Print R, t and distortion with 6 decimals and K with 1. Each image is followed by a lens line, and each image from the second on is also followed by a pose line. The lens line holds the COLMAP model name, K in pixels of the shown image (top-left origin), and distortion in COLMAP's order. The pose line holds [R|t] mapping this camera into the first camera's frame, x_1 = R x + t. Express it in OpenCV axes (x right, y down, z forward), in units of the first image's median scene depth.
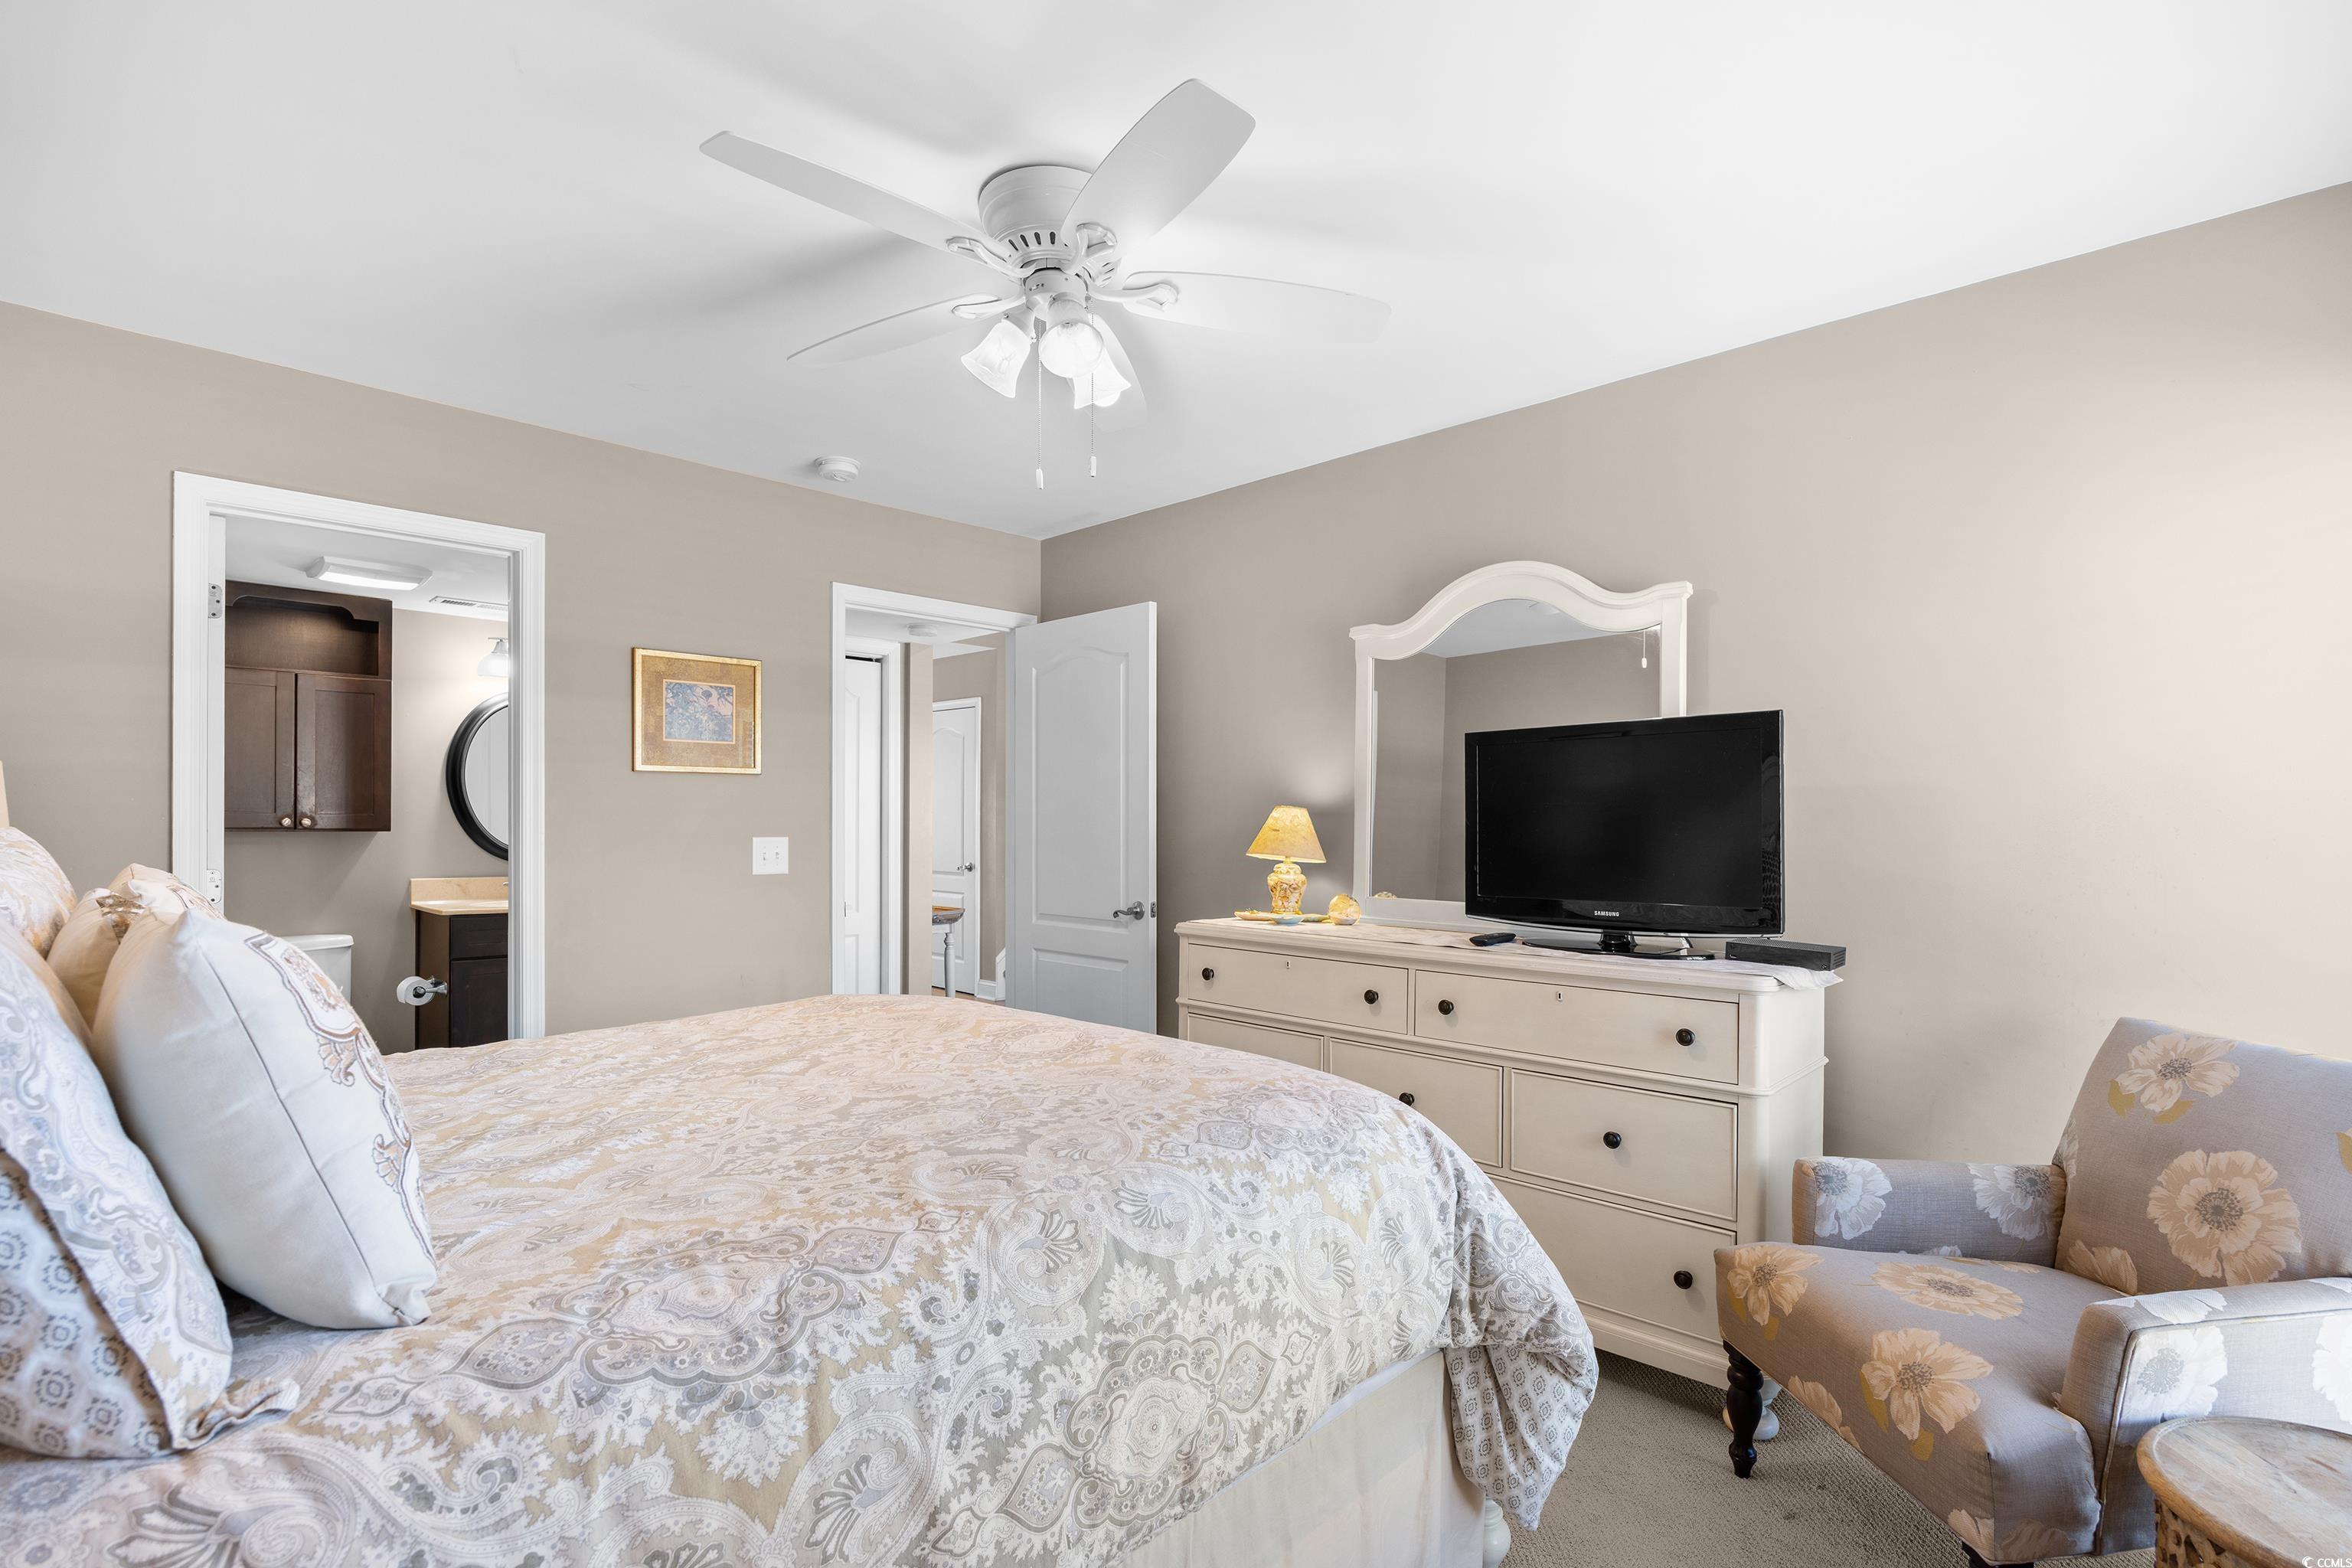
lens RADIAL K [[1148.2, 0, 1171.3], [0, 1148.2, 820.5], [0, 0, 1]] dist [-0.005782, 0.000361]
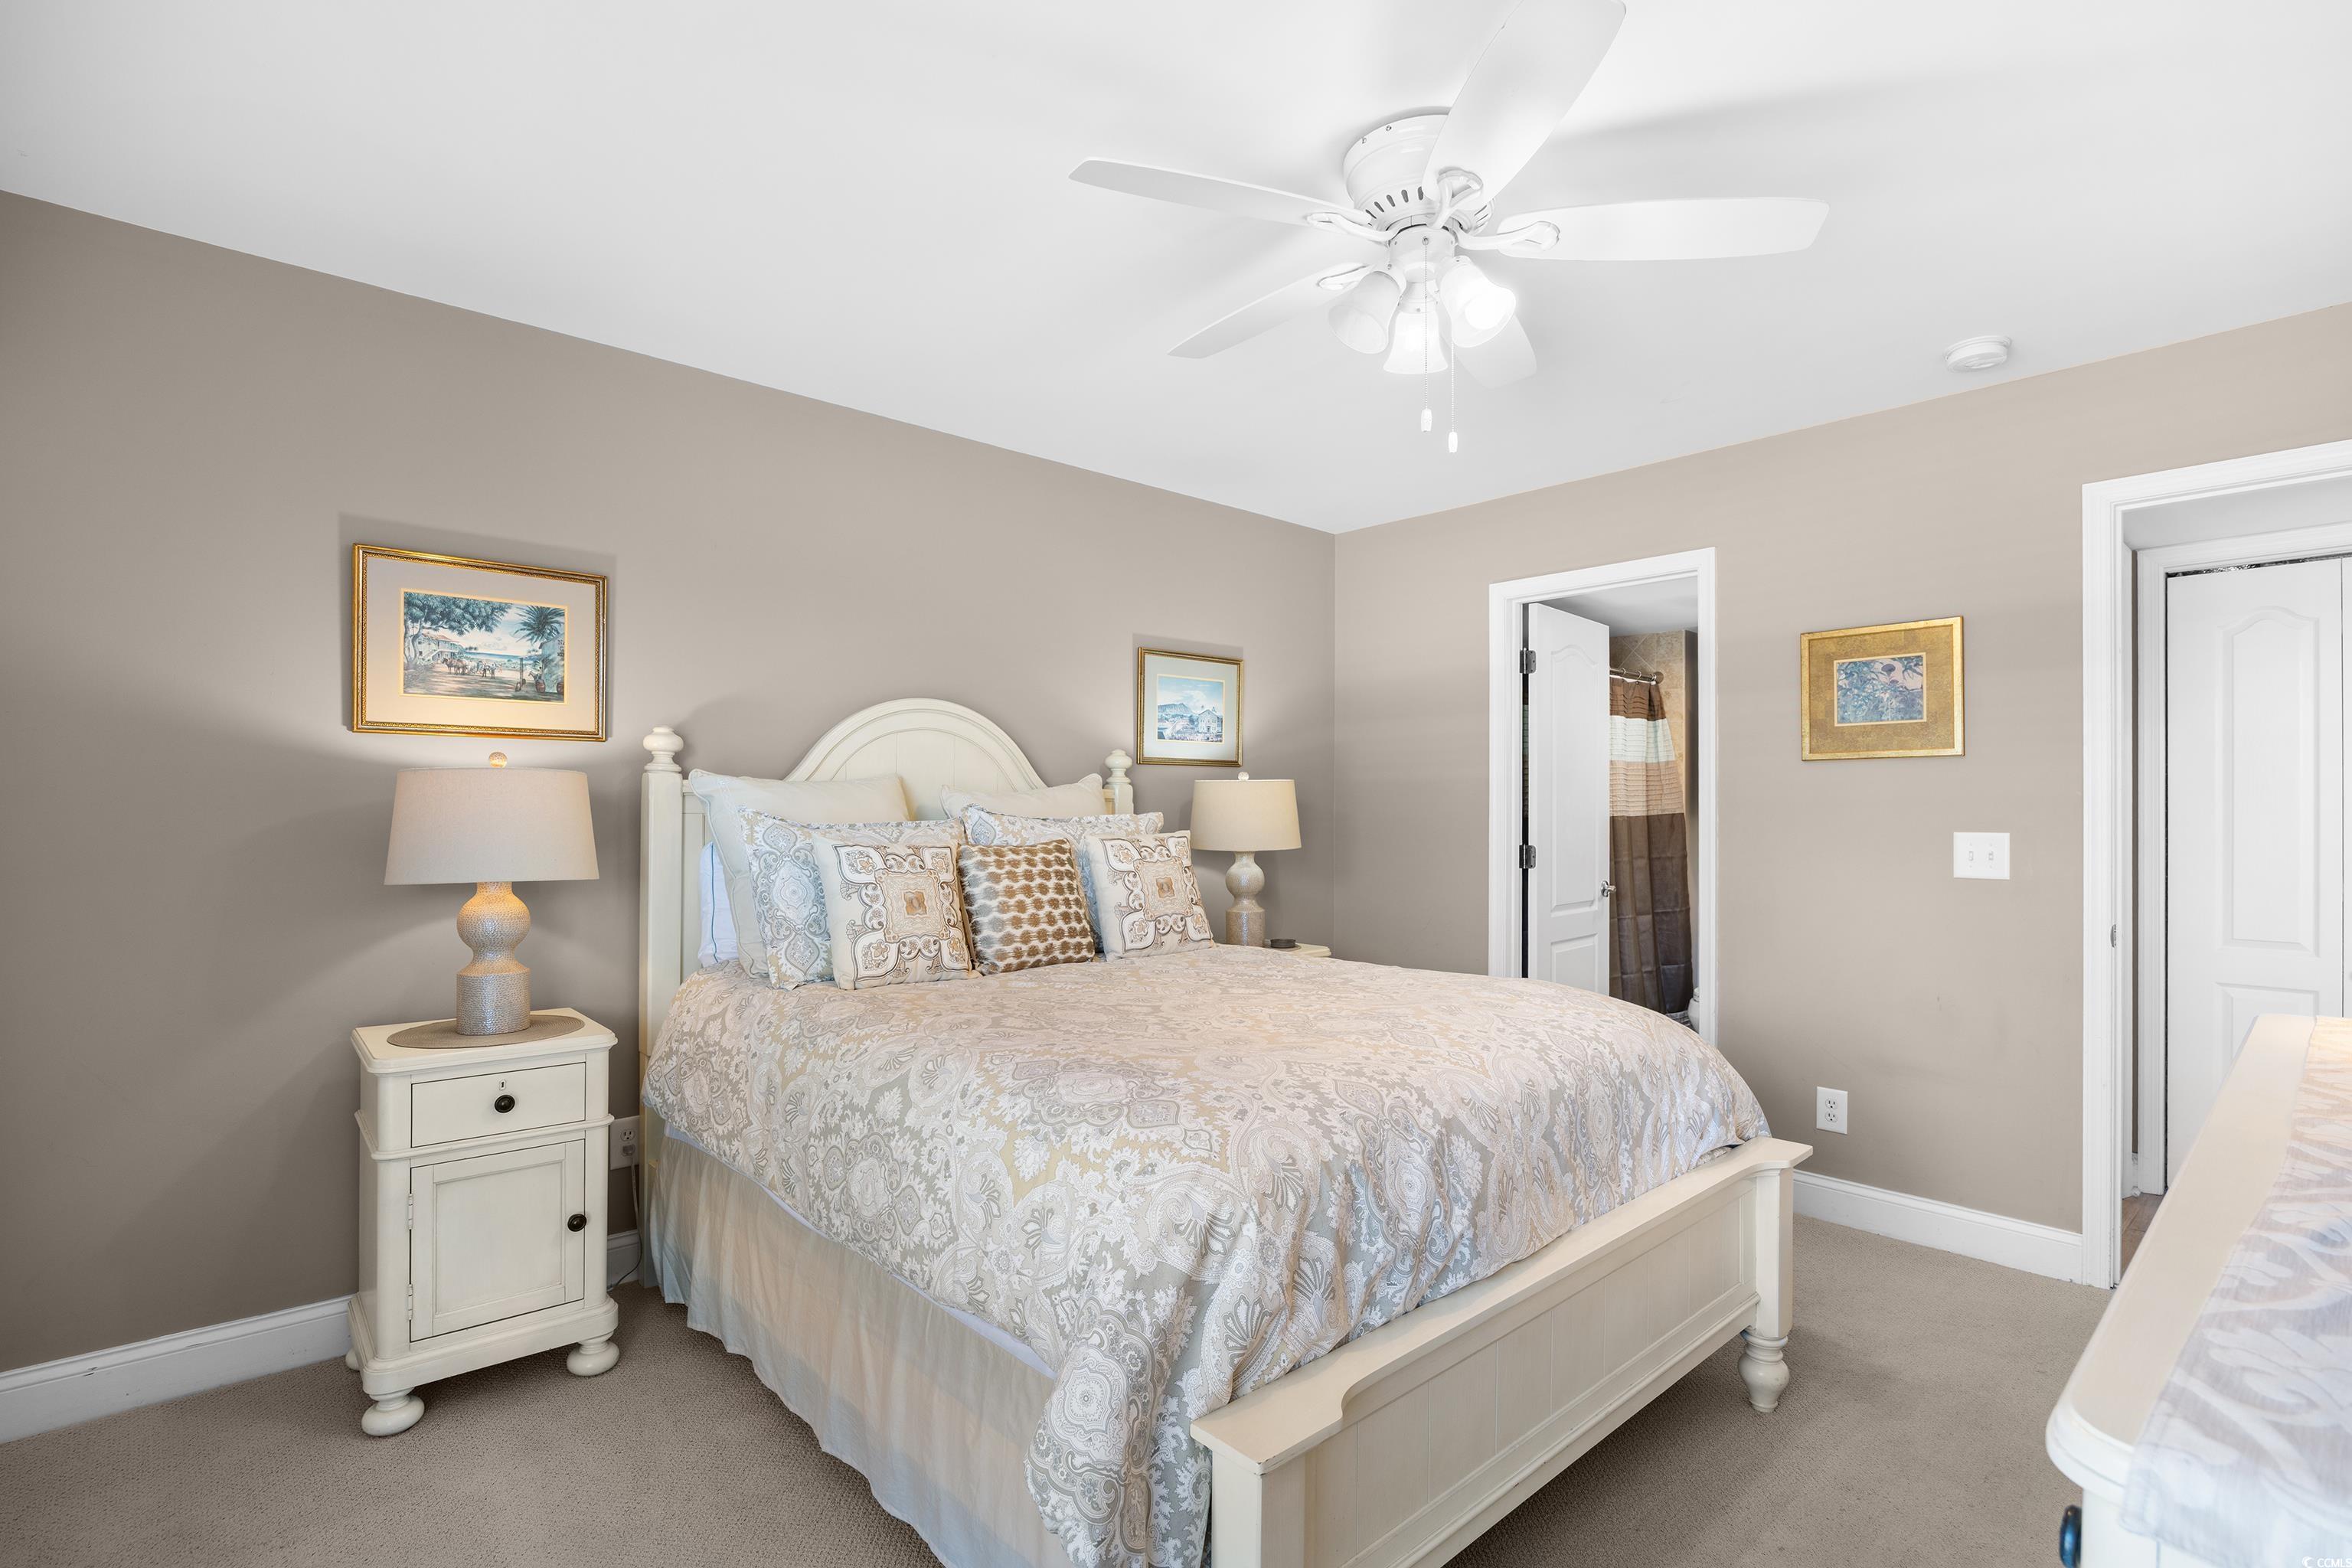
lens RADIAL K [[1094.1, 0, 1143.9], [0, 1094.1, 811.0], [0, 0, 1]] dist [-0.001631, 0.000110]
pose [[-0.093033, -0.000199, -0.995663, 0.489699], [-0.004067, 0.999992, 0.000180, 0.001736], [0.995655, 0.004066, -0.093033, 0.509982]]
